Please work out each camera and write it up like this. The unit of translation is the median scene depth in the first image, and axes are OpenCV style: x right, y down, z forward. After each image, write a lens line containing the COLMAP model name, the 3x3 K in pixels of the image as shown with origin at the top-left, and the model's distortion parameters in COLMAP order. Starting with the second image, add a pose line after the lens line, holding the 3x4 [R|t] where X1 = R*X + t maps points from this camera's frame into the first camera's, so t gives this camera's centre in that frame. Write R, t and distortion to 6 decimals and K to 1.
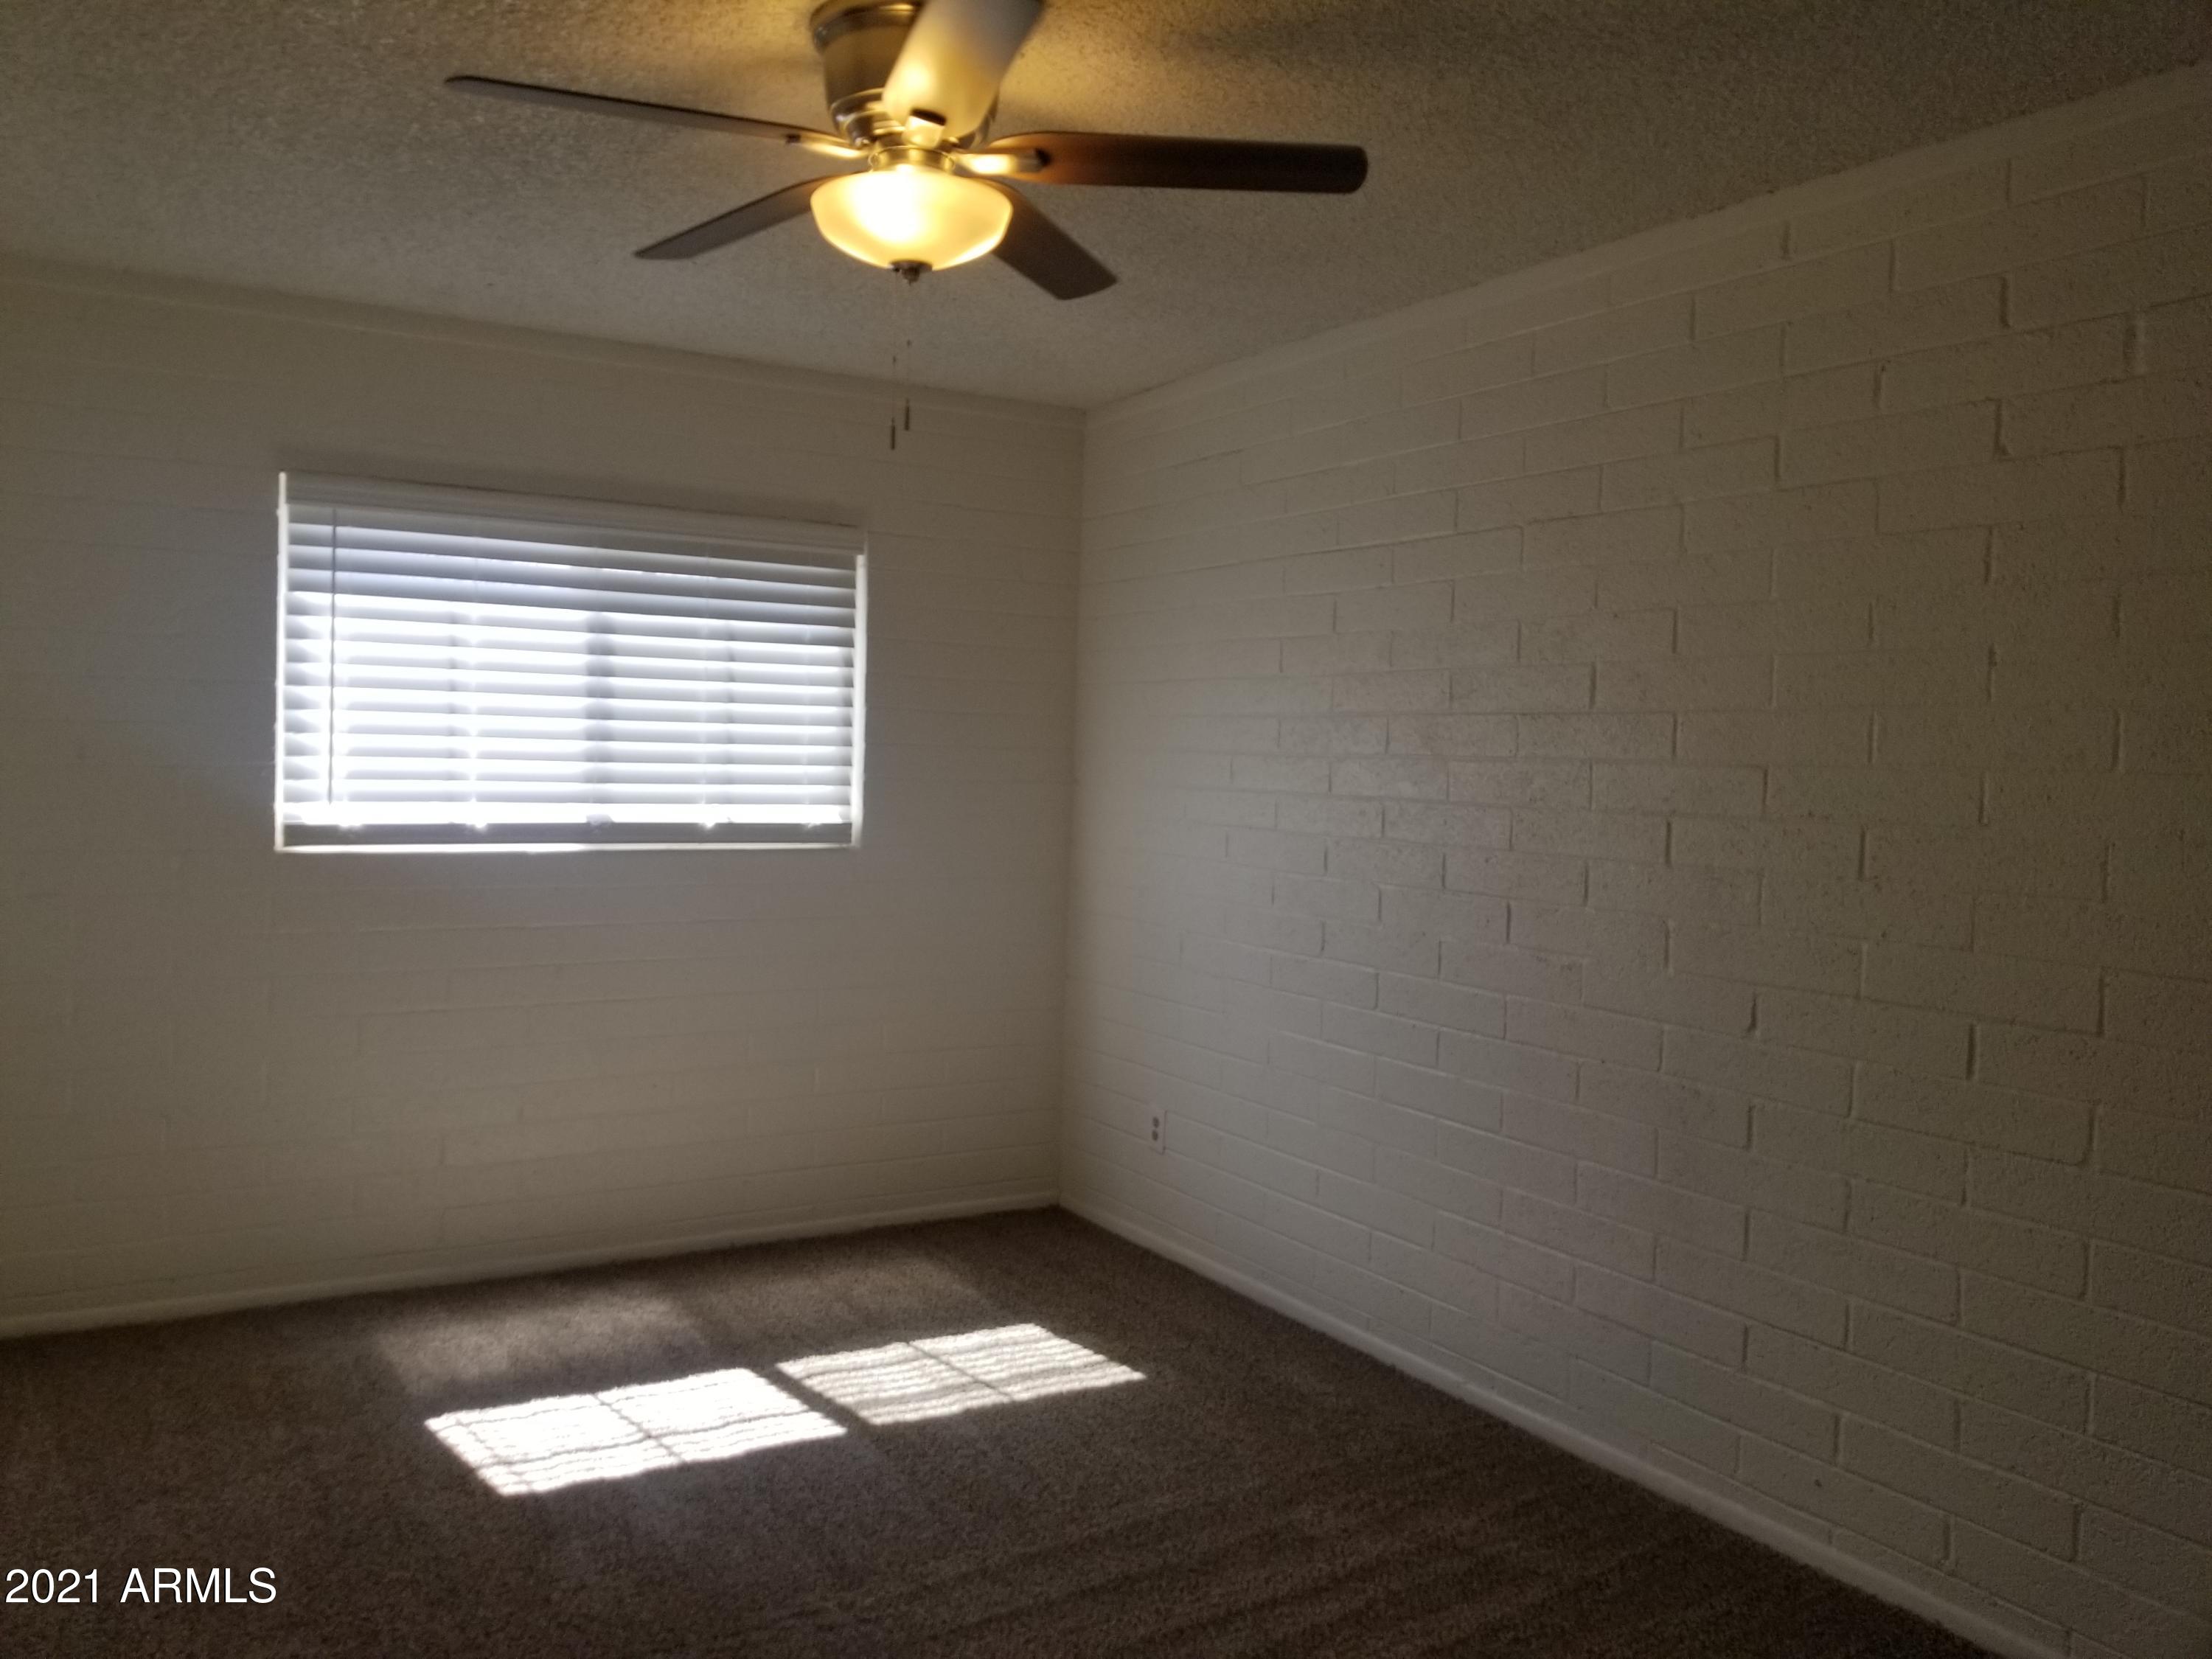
lens RADIAL K [[1736.4, 0, 1071.6], [0, 1736.4, 839.3], [0, 0, 1]] dist [0.010018, -0.013831]
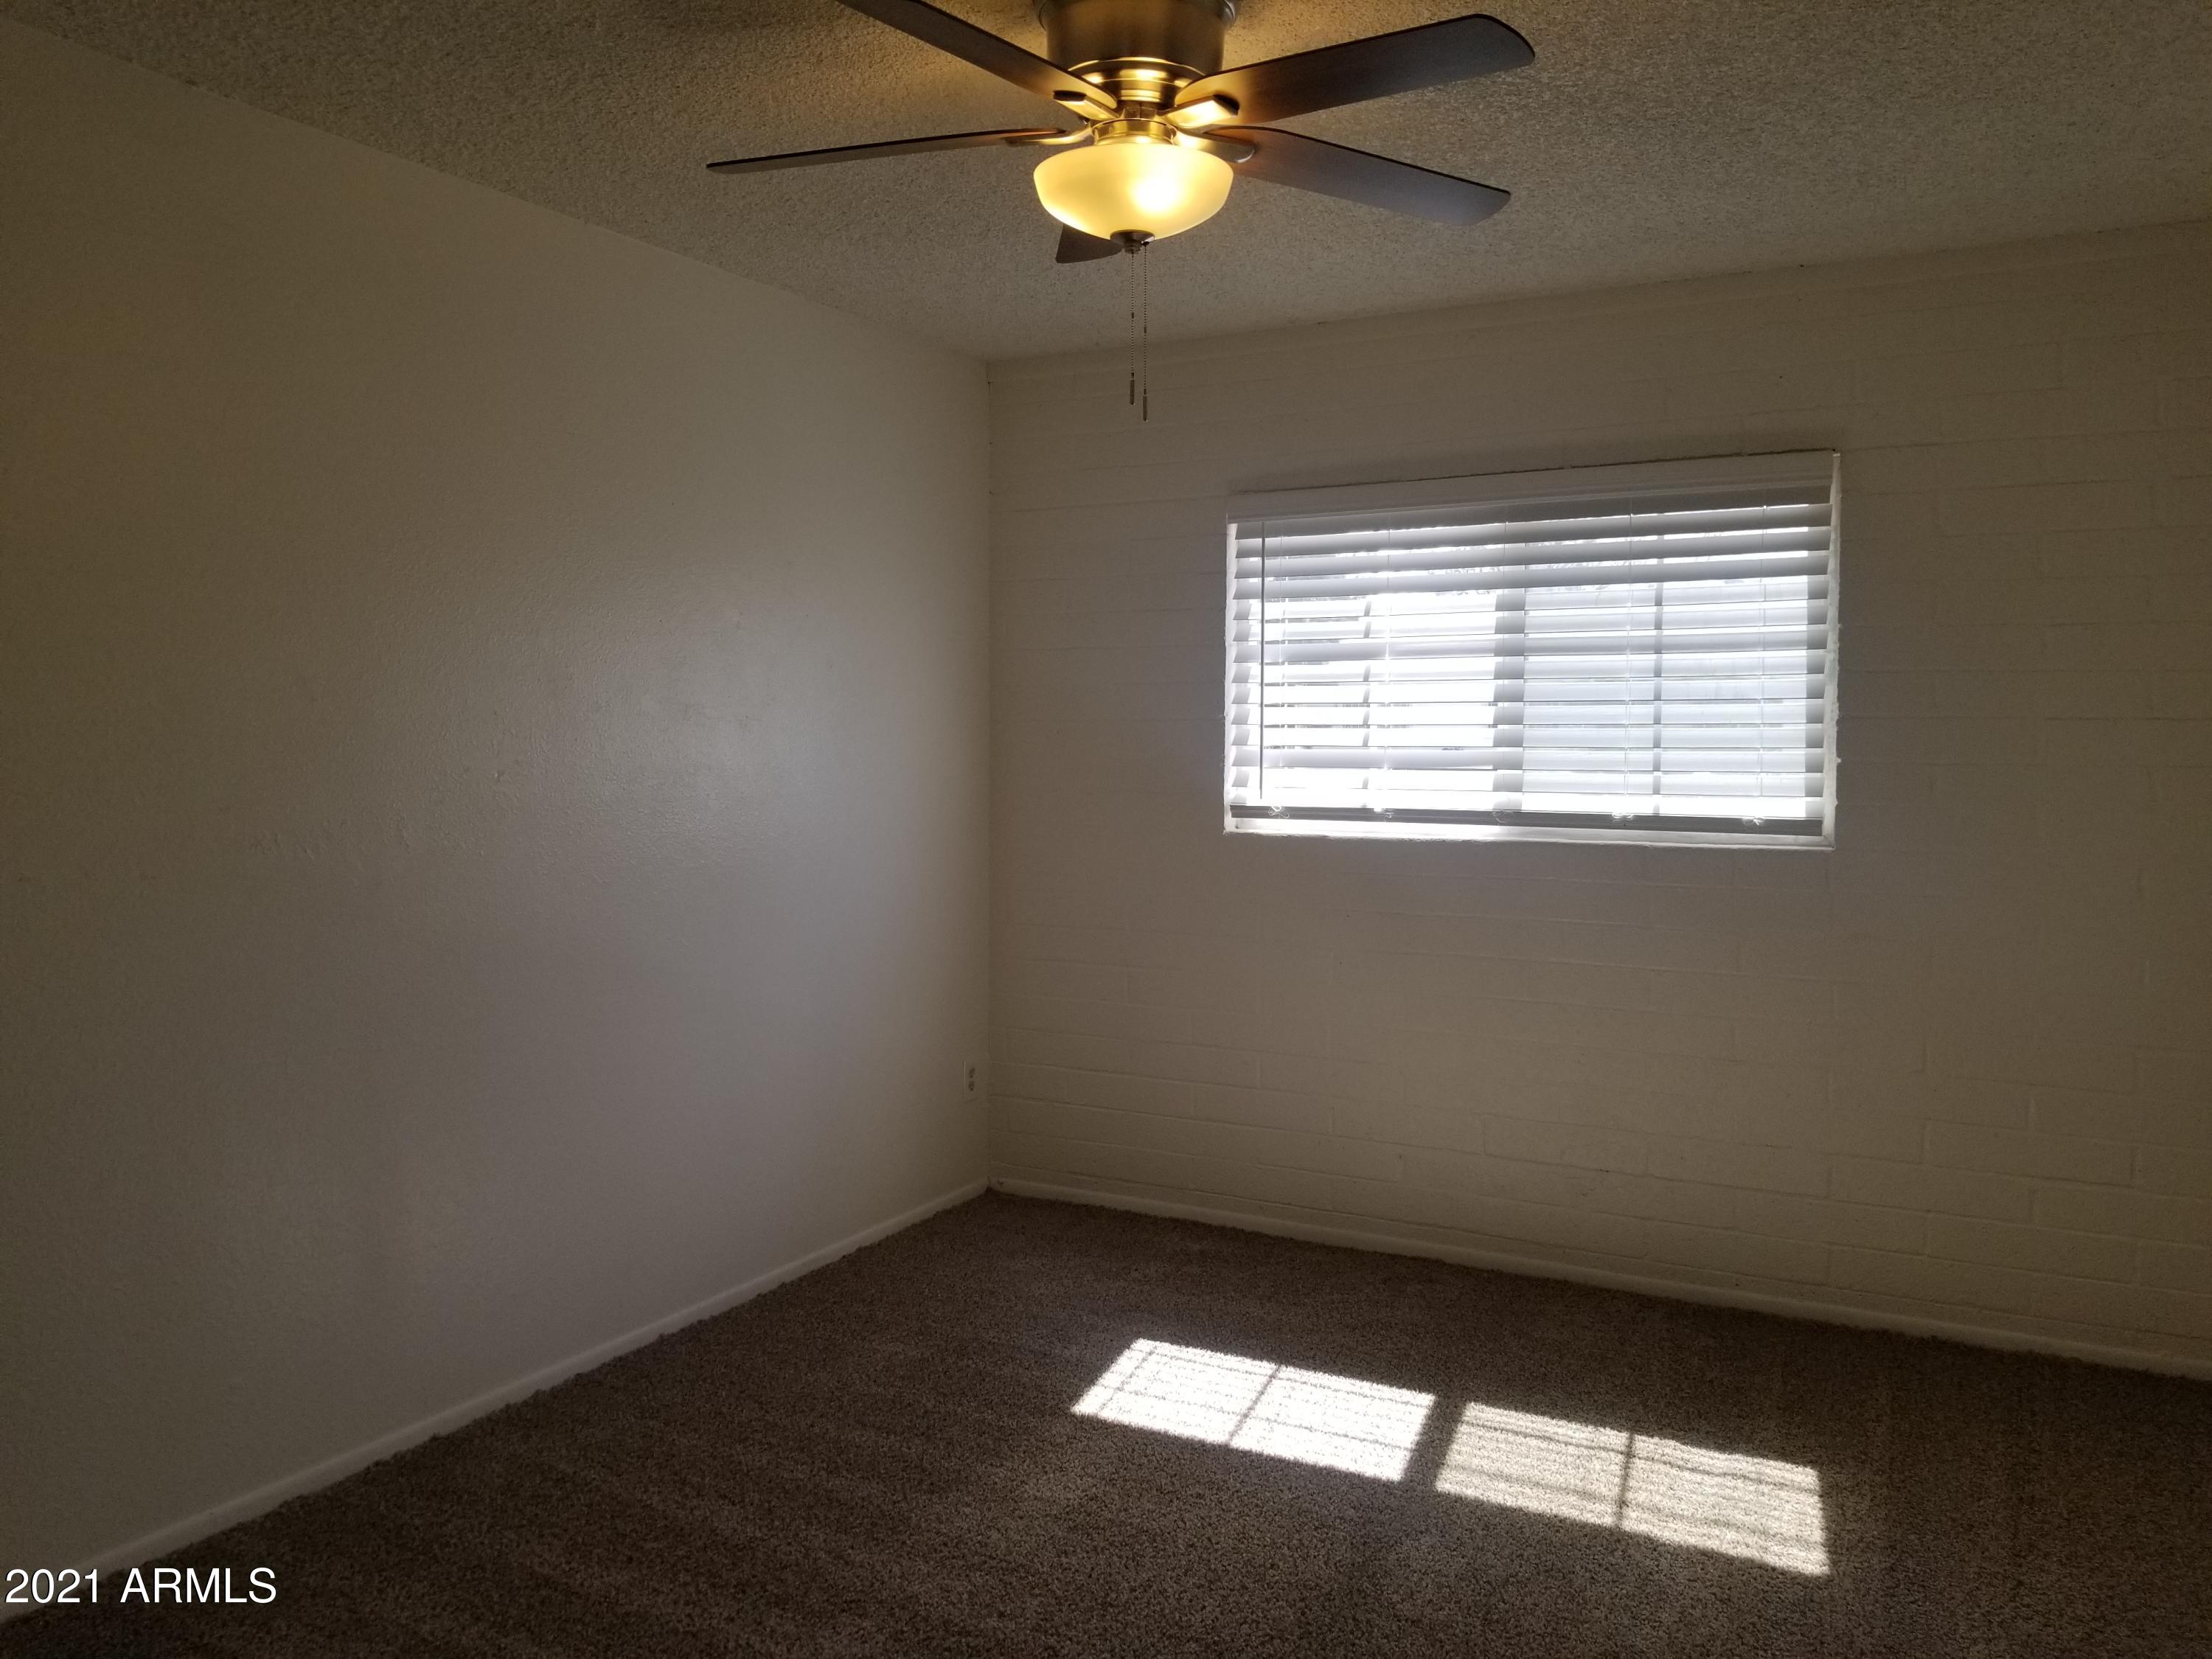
lens RADIAL K [[1736.4, 0, 1071.6], [0, 1736.4, 839.3], [0, 0, 1]] dist [0.010018, -0.013831]
pose [[0.513707, 0.031553, -0.857386, 0.470704], [-0.027064, 0.999422, 0.020564, -0.007335], [0.857539, 0.012641, 0.514264, 0.327197]]
